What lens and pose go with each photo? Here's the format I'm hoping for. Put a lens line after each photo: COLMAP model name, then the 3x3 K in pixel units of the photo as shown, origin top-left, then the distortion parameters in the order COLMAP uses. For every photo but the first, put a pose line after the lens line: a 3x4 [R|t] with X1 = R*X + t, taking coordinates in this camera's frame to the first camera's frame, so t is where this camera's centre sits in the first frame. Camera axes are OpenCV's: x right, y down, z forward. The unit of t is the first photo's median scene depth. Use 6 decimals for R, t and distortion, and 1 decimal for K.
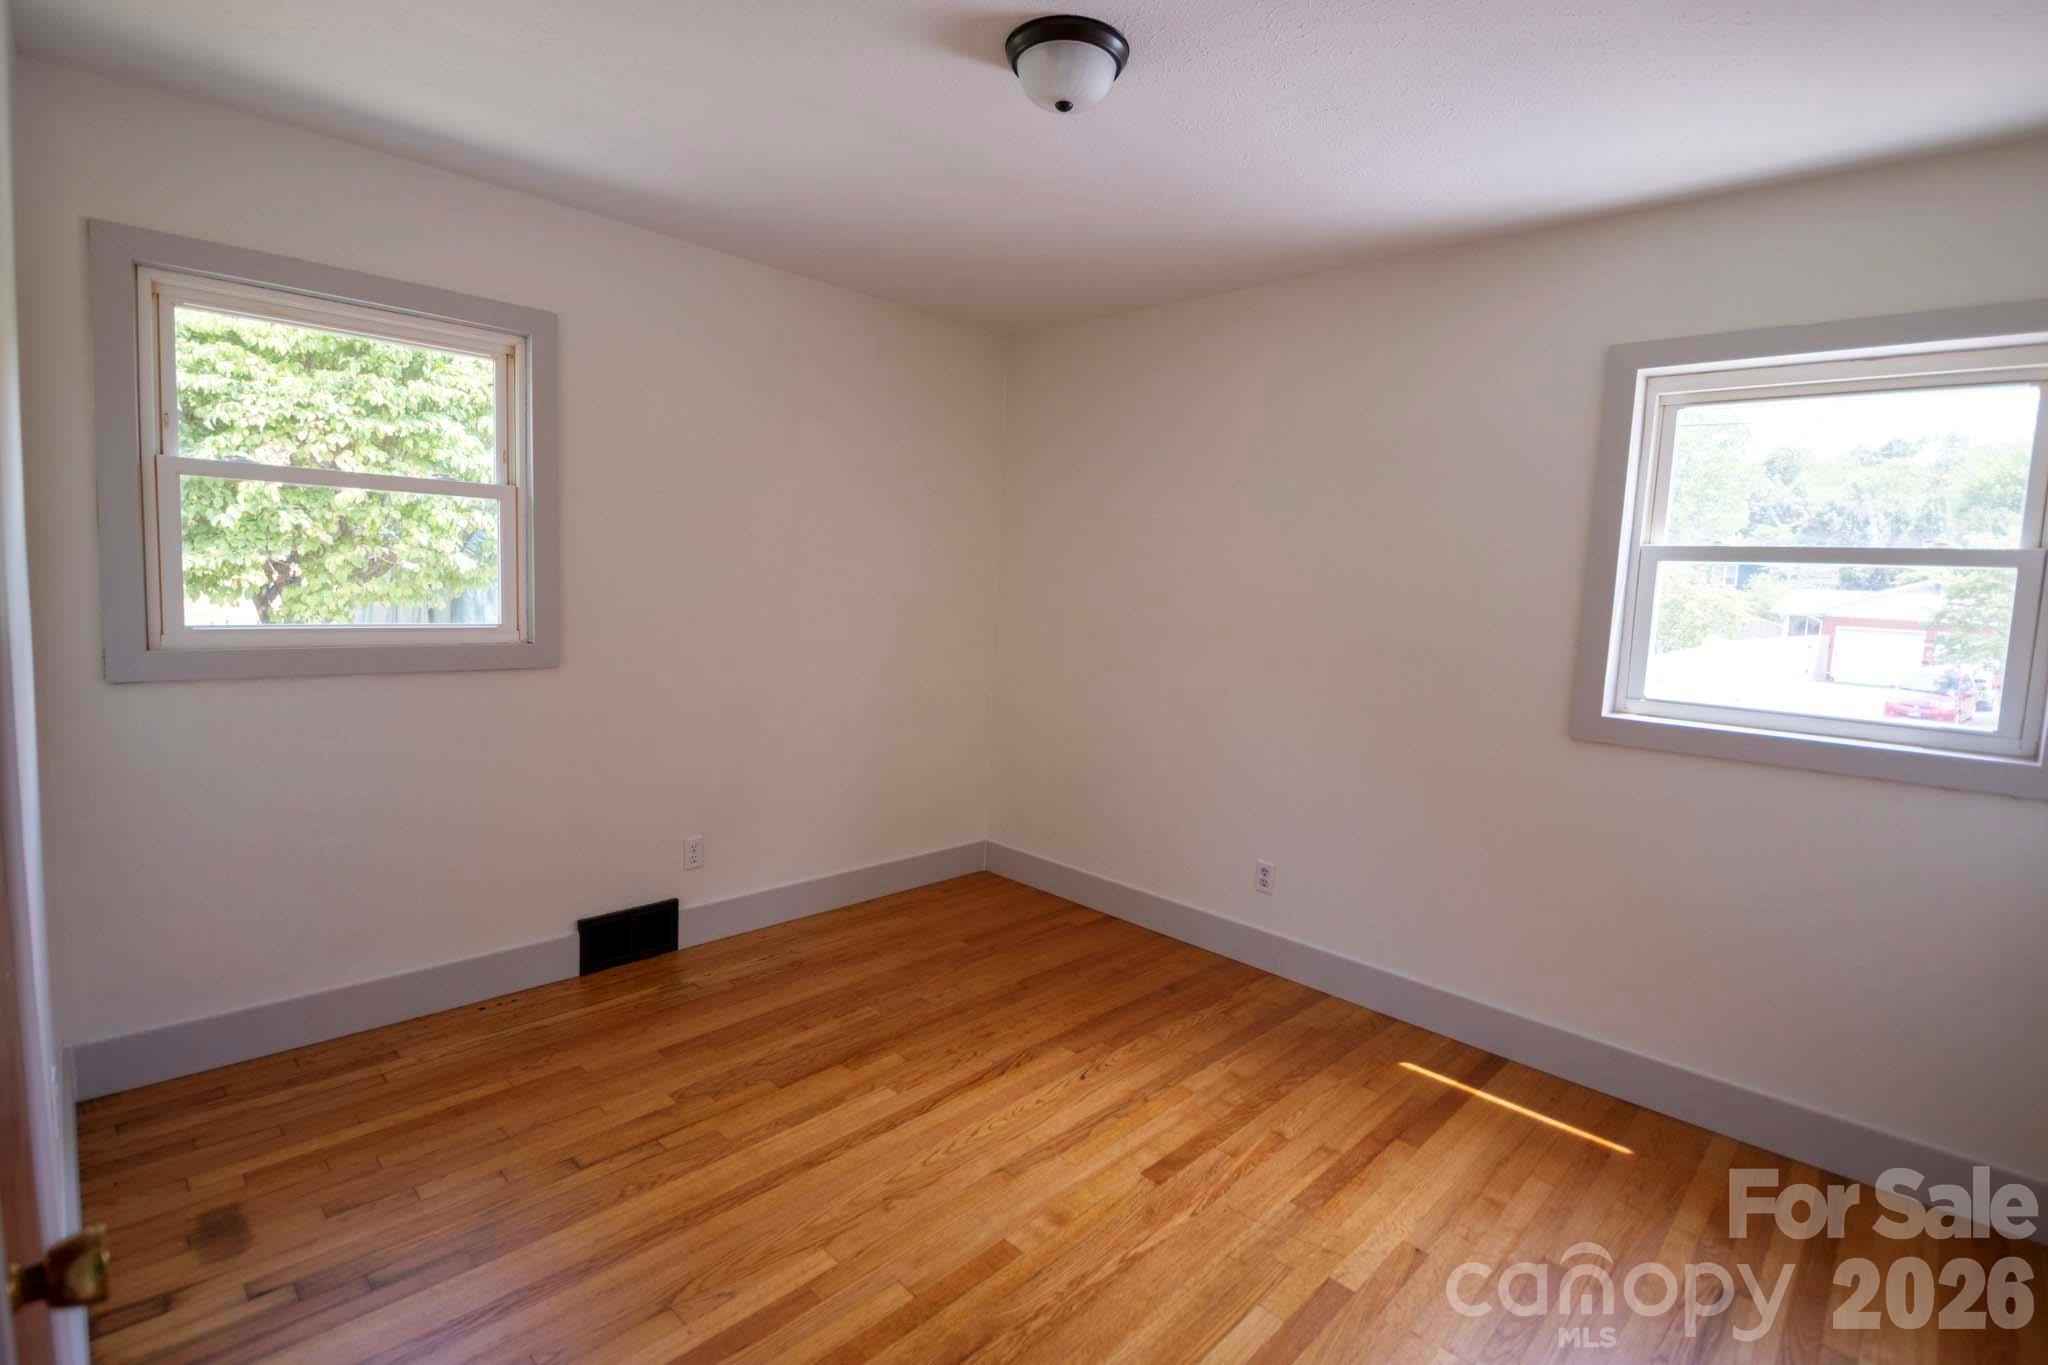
lens RADIAL K [[952.2, 0, 1015.8], [0, 952.2, 671.3], [0, 0, 1]] dist [0.011294, -0.029469]
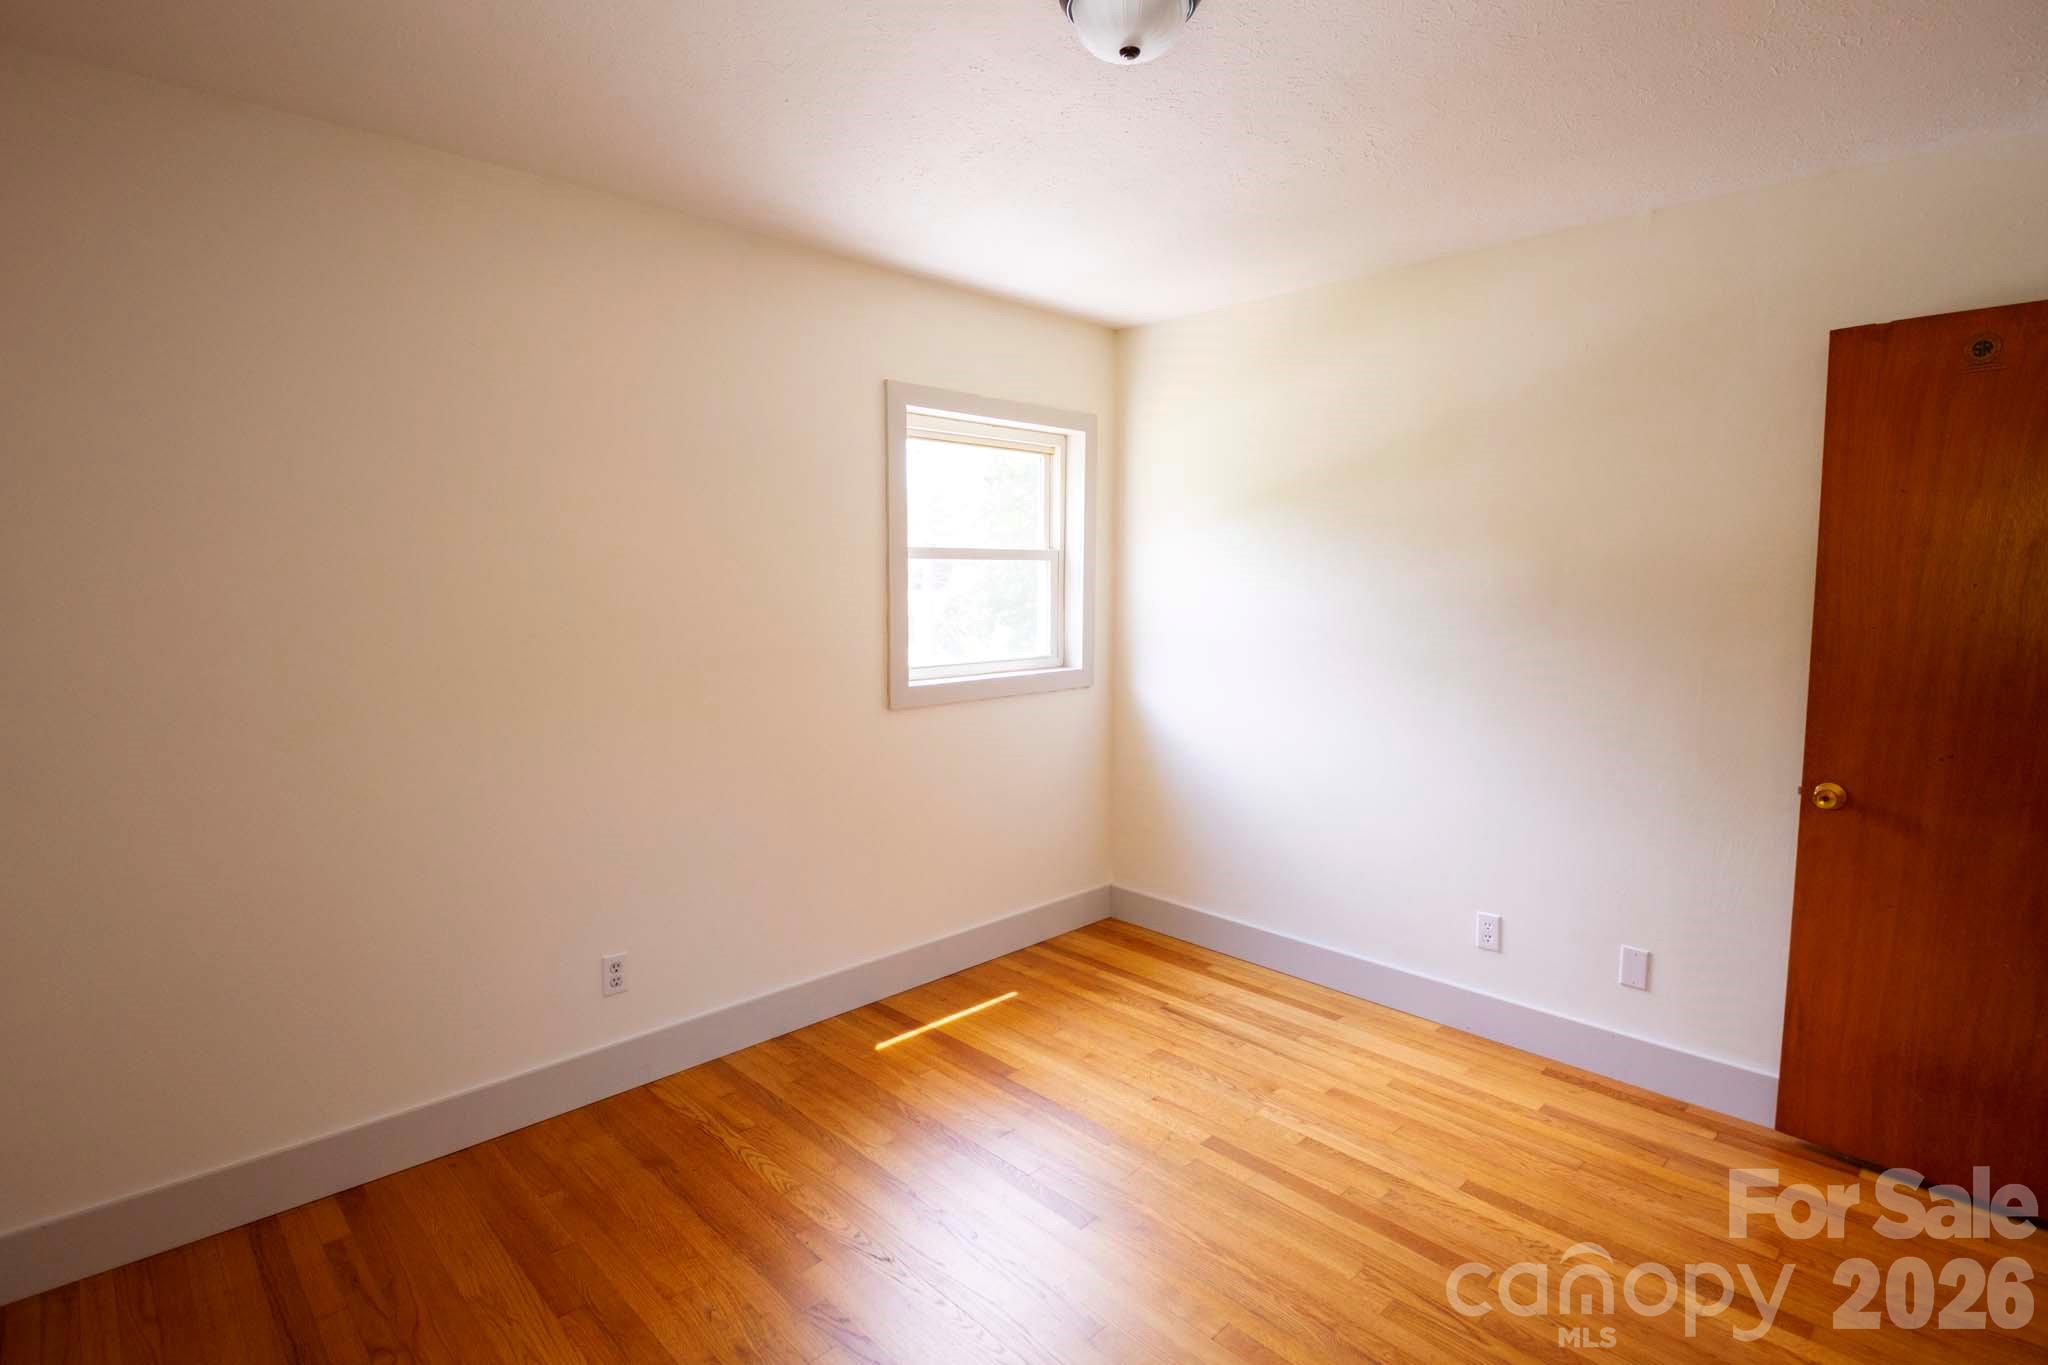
lens RADIAL K [[1006.4, 0, 1021.1], [0, 1006.4, 662.9], [0, 0, 1]] dist [0.013342, -0.026021]
pose [[0.010625, -0.133372, 0.991009, -0.593395], [0.097231, 0.986507, 0.131723, -0.124603], [-0.995205, 0.094957, 0.023450, 0.741522]]
